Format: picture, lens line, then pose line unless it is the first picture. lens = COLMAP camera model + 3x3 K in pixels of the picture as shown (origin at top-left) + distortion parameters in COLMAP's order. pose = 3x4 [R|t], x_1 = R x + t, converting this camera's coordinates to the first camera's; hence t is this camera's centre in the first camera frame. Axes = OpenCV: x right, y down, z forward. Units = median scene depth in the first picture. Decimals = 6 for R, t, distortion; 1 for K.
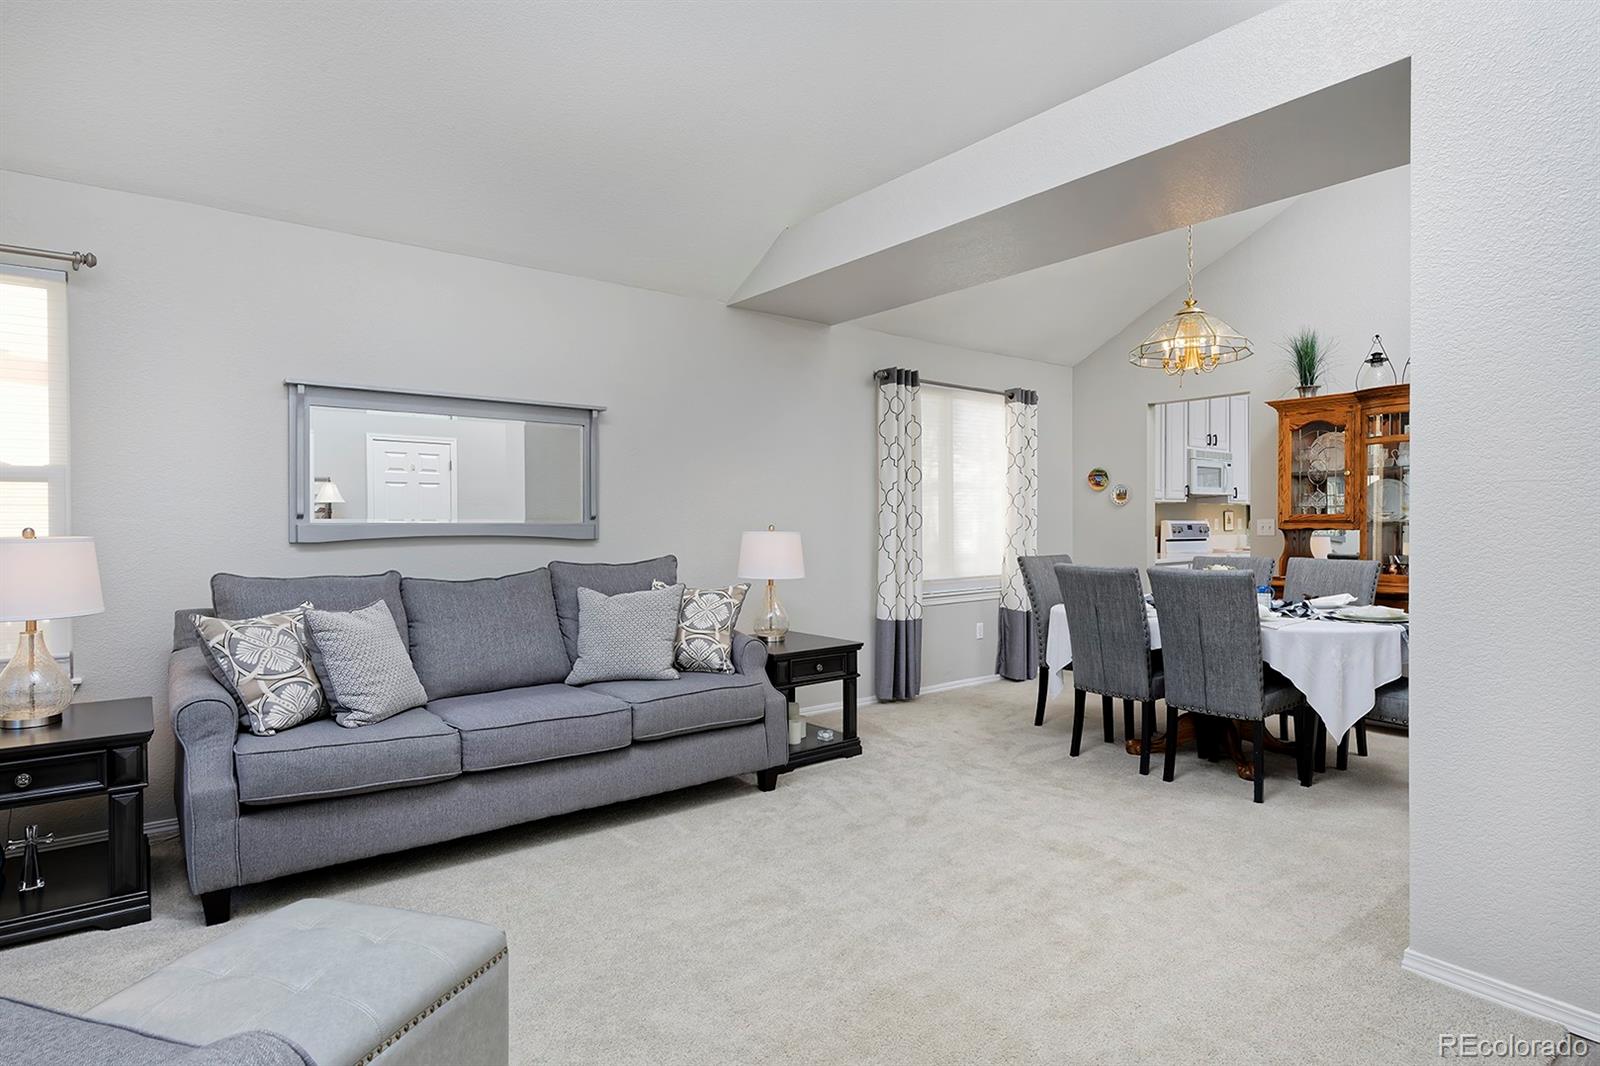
lens RADIAL K [[852.4, 0, 807.6], [0, 852.4, 530.4], [0, 0, 1]] dist [-0.004289, -0.000699]
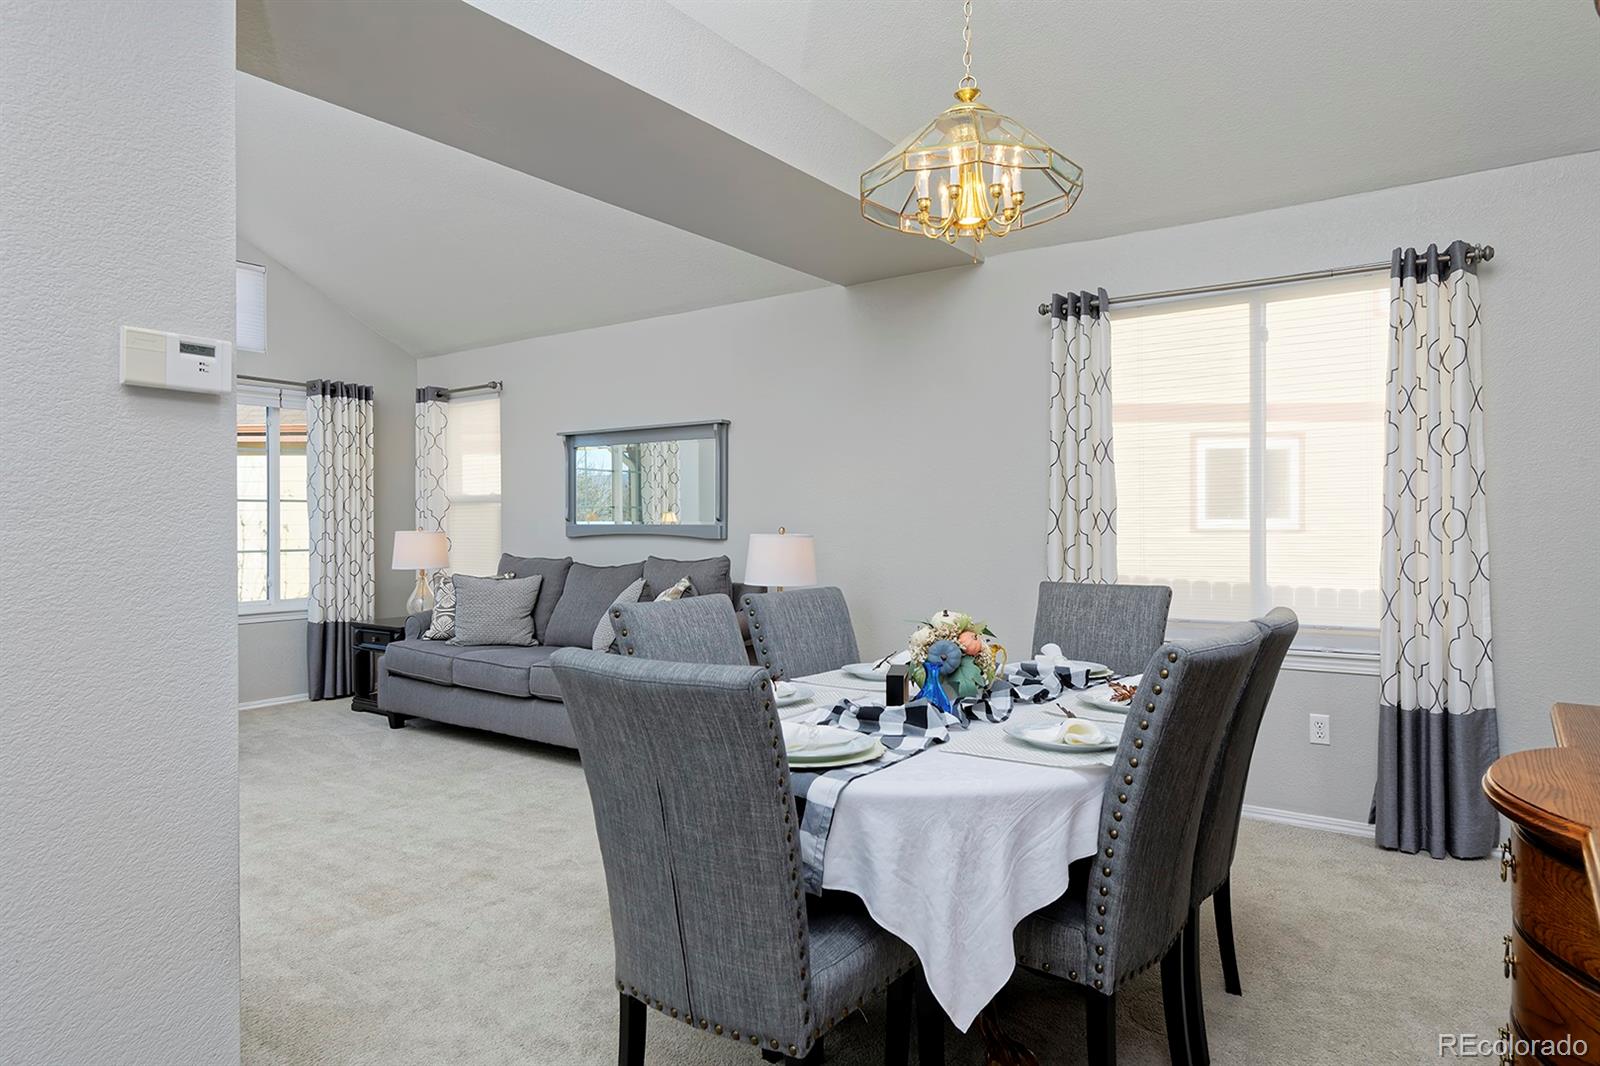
lens RADIAL K [[973.2, 0, 806.3], [0, 973.2, 527.1], [0, 0, 1]] dist [-0.004852, -0.001874]
pose [[0.275918, 0.007627, -0.961151, 0.997058], [-0.006573, 0.999960, 0.006048, -0.013431], [0.961159, 0.004648, 0.275957, 0.750469]]
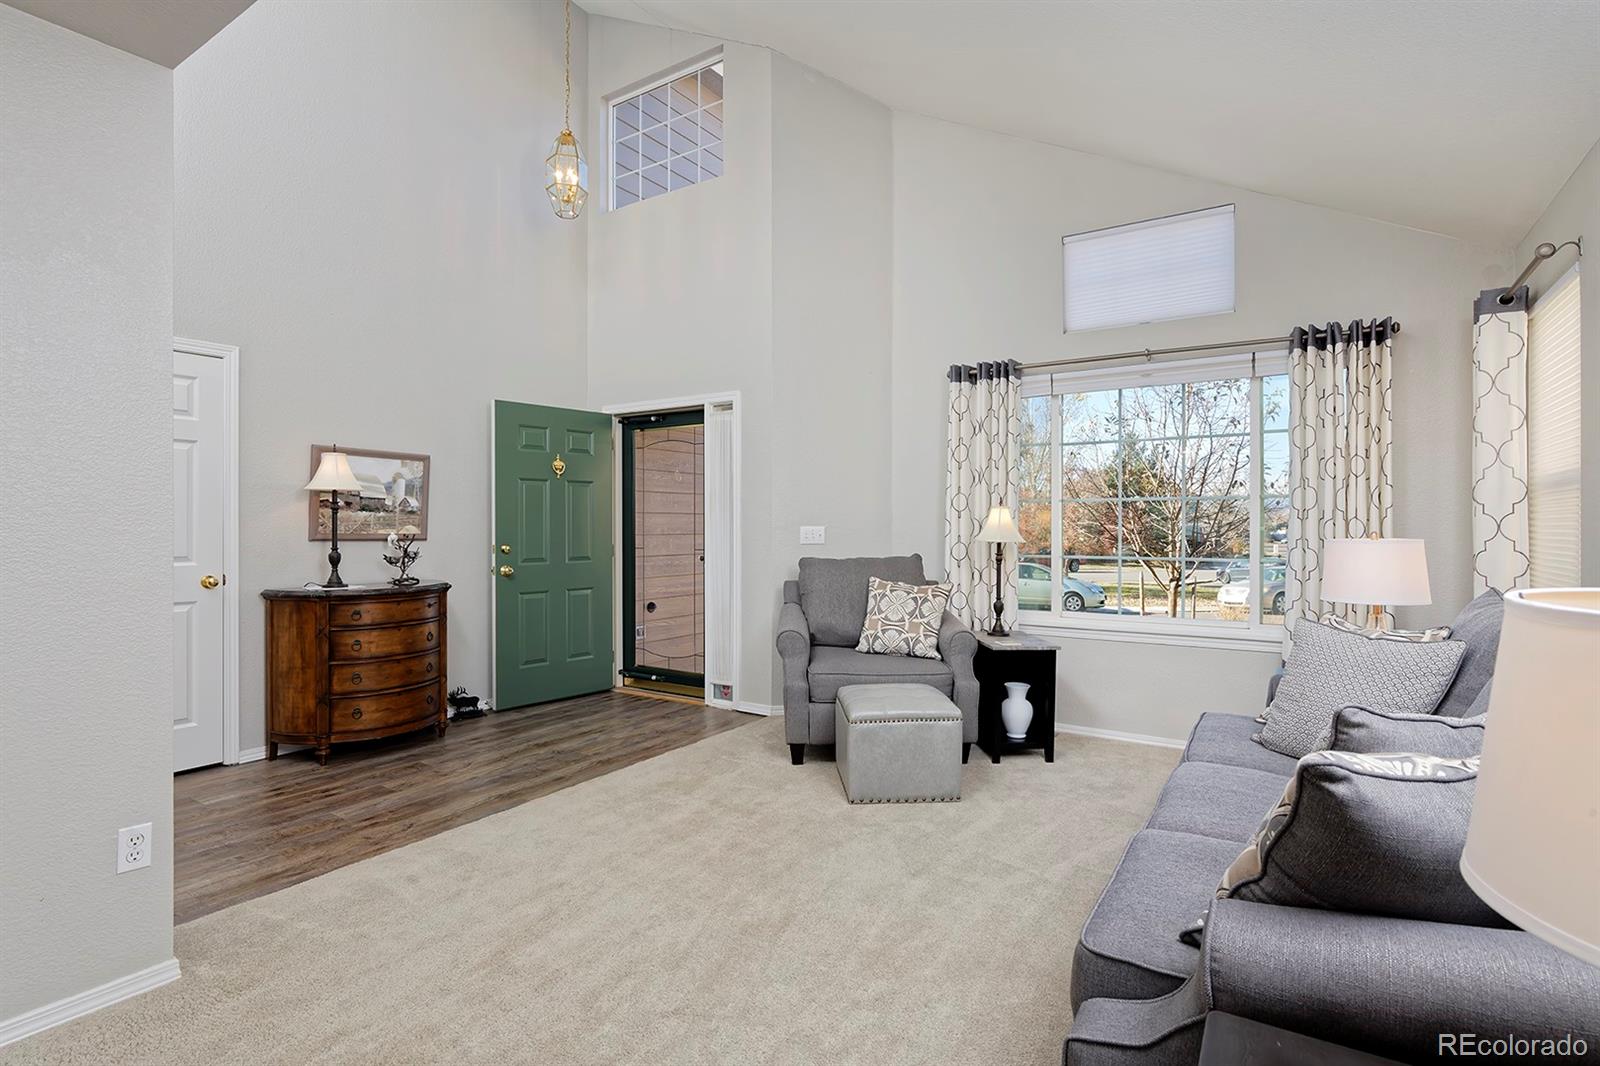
lens RADIAL K [[783.3, 0, 809.1], [0, 783.3, 527.3], [0, 0, 1]] dist [-0.002453, -0.000075]
pose [[-0.946810, 0.005042, -0.321752, 0.147888], [0.002057, 0.999952, 0.009618, -0.012670], [0.321785, 0.008445, -0.946775, 1.097199]]
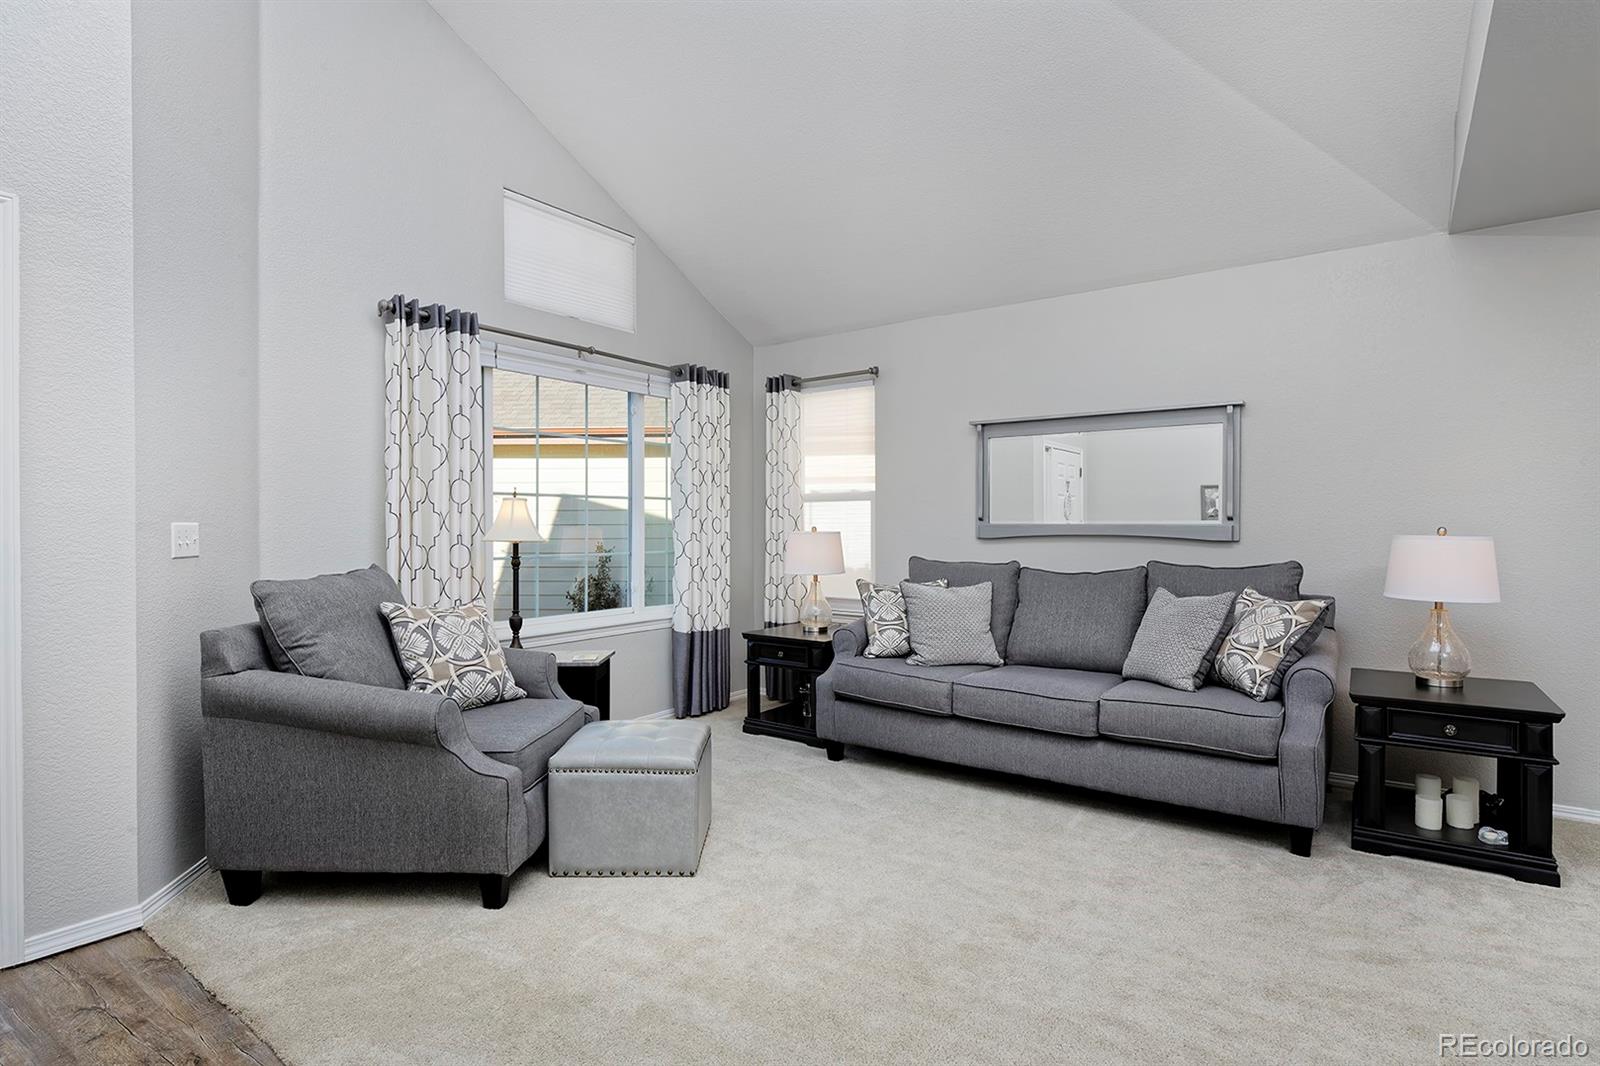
lens RADIAL K [[815.4, 0, 807.0], [0, 815.4, 532.4], [0, 0, 1]] dist [0.000185, -0.000272]
pose [[0.276451, 0.012666, -0.960945, 0.490114], [-0.007540, 0.999911, 0.011011, -0.005520], [0.960999, 0.004202, 0.276521, 0.288849]]
